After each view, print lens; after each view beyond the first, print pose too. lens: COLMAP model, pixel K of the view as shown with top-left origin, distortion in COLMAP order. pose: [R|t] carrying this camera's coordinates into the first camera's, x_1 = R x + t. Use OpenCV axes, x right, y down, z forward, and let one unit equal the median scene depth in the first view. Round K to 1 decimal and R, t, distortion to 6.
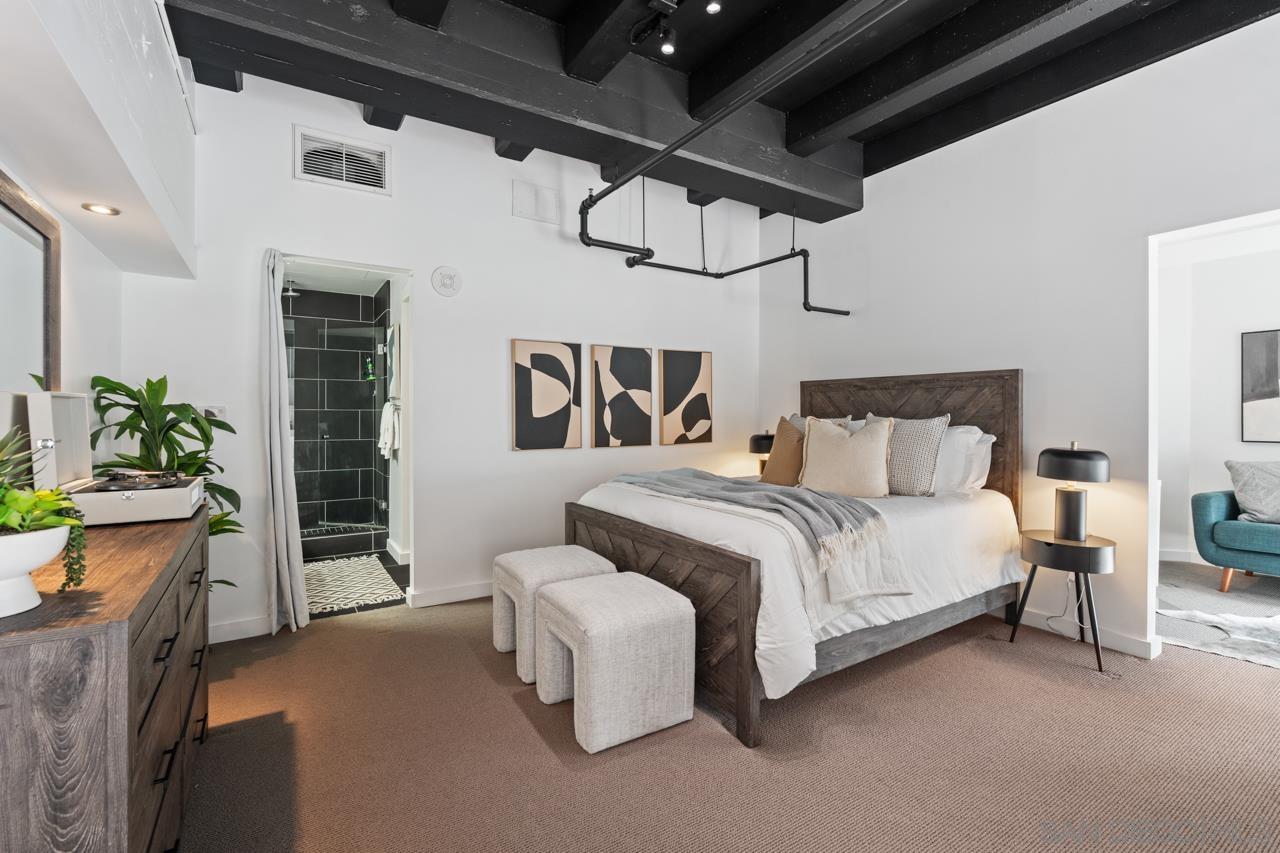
lens RADIAL K [[569.1, 0, 644.0], [0, 569.1, 417.6], [0, 0, 1]] dist [-0.001729, -0.000145]
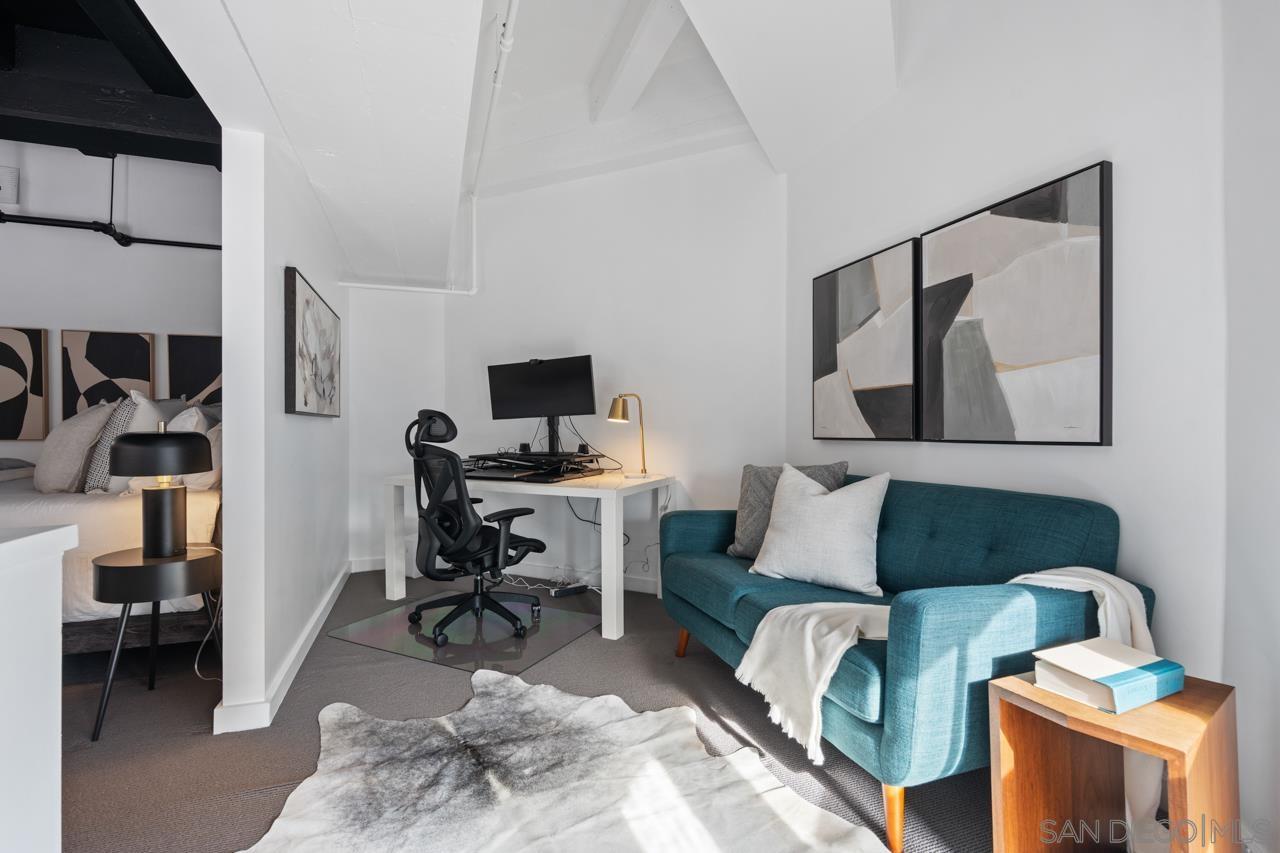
lens RADIAL K [[587.2, 0, 638.6], [0, 587.2, 430.5], [0, 0, 1]] dist [-0.001678, -0.000442]
pose [[0.973085, 0.002692, -0.230431, 1.273835], [-0.003618, 0.999987, -0.003596, 0.044940], [0.230418, 0.004333, 0.973082, 0.341167]]
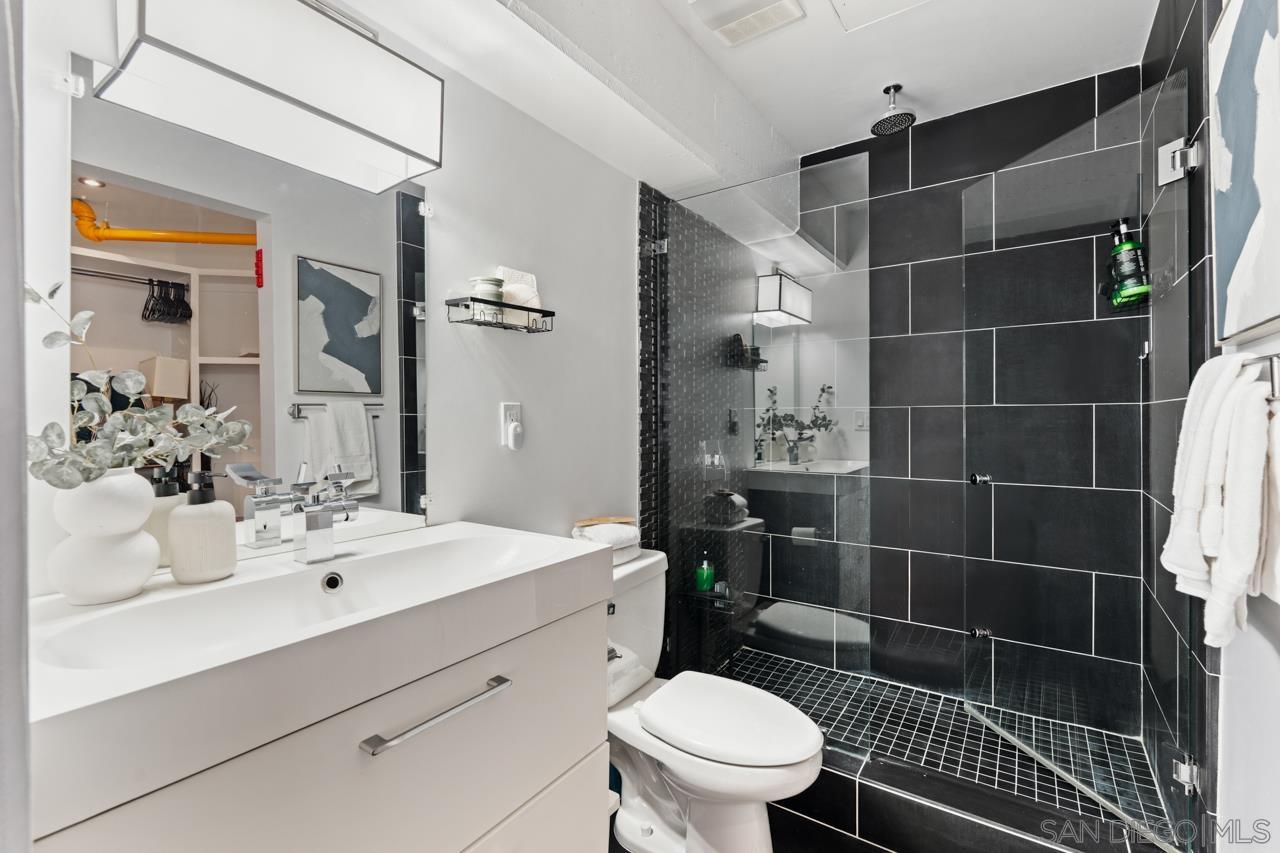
lens RADIAL K [[569.1, 0, 644.0], [0, 569.1, 417.6], [0, 0, 1]] dist [-0.001729, -0.000145]
pose [[0.389440, -0.001293, -0.921051, -0.473307], [-0.001878, 0.999996, -0.002198, -0.004935], [0.921050, 0.002585, 0.389436, 1.007346]]
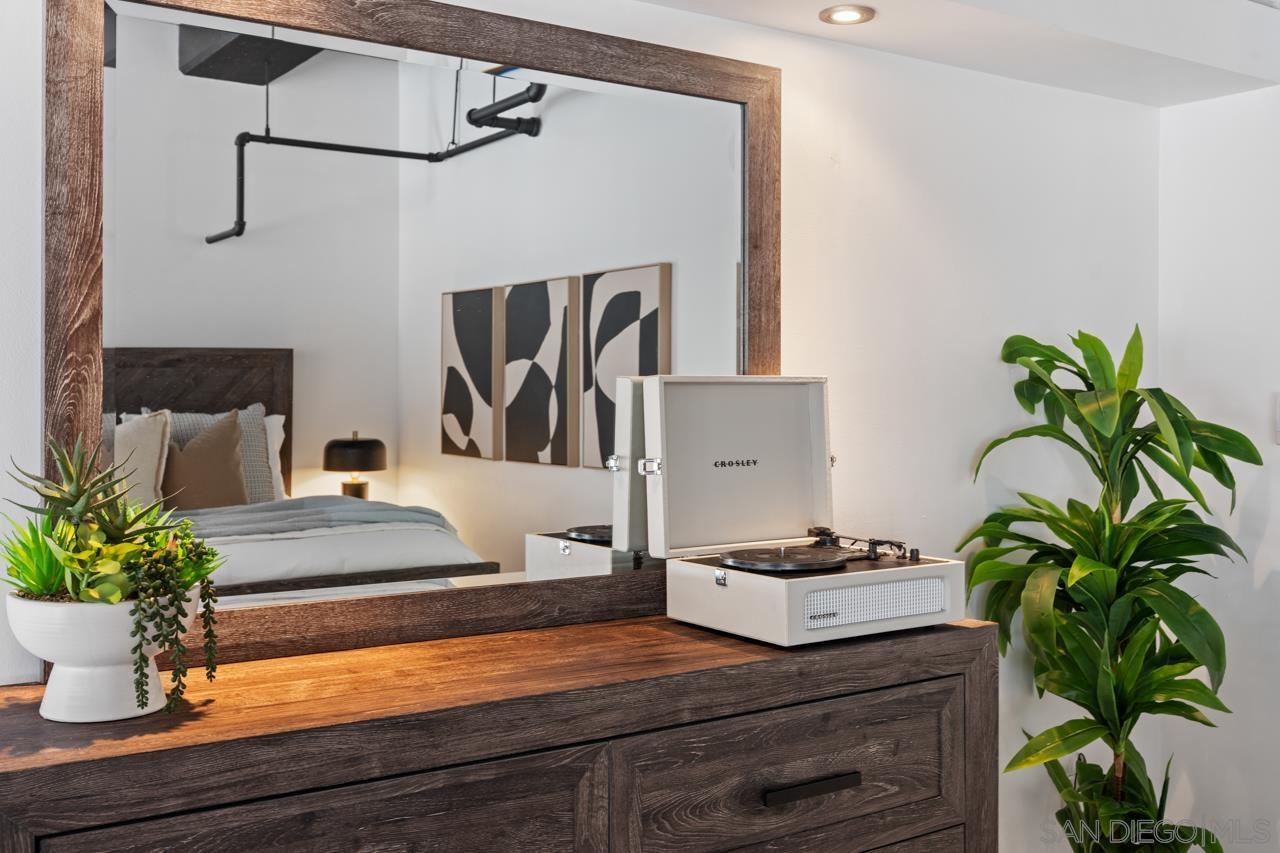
lens RADIAL K [[1257.8, 0, 641.6], [0, 1257.8, 403.6], [0, 0, 1]] dist [-0.079019, 0.002223]
pose [[0.021606, 0.002830, -0.999763, 0.094222], [-0.005026, 0.999984, 0.002722, -0.009803], [0.999754, 0.004966, 0.021620, 0.445862]]
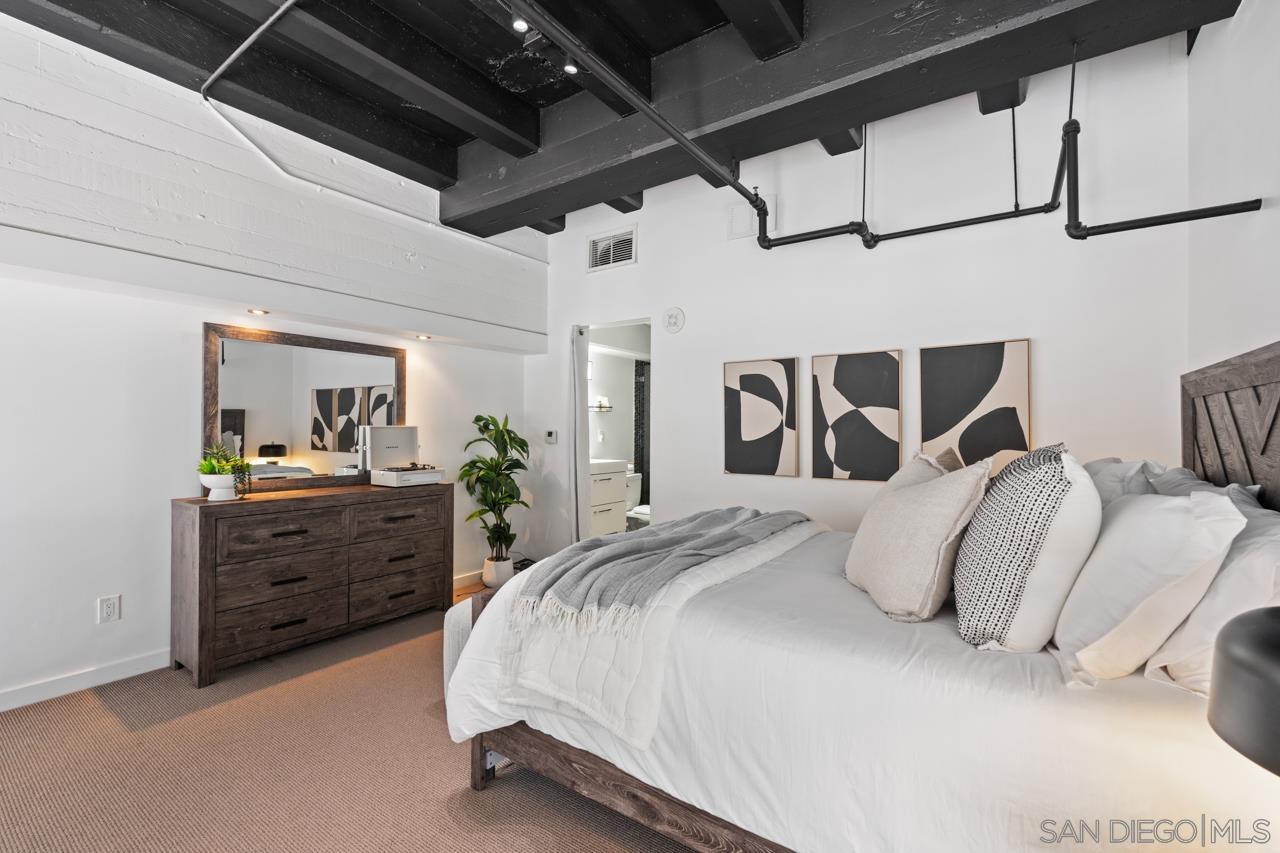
lens RADIAL K [[559.4, 0, 635.0], [0, 559.4, 430.4], [0, 0, 1]] dist [-0.000297, 0.000023]
pose [[0.376214, 0.003802, -0.926525, 0.704636], [-0.010813, 0.999941, -0.000287, -0.017935], [0.926470, 0.010127, 0.376233, 0.535603]]
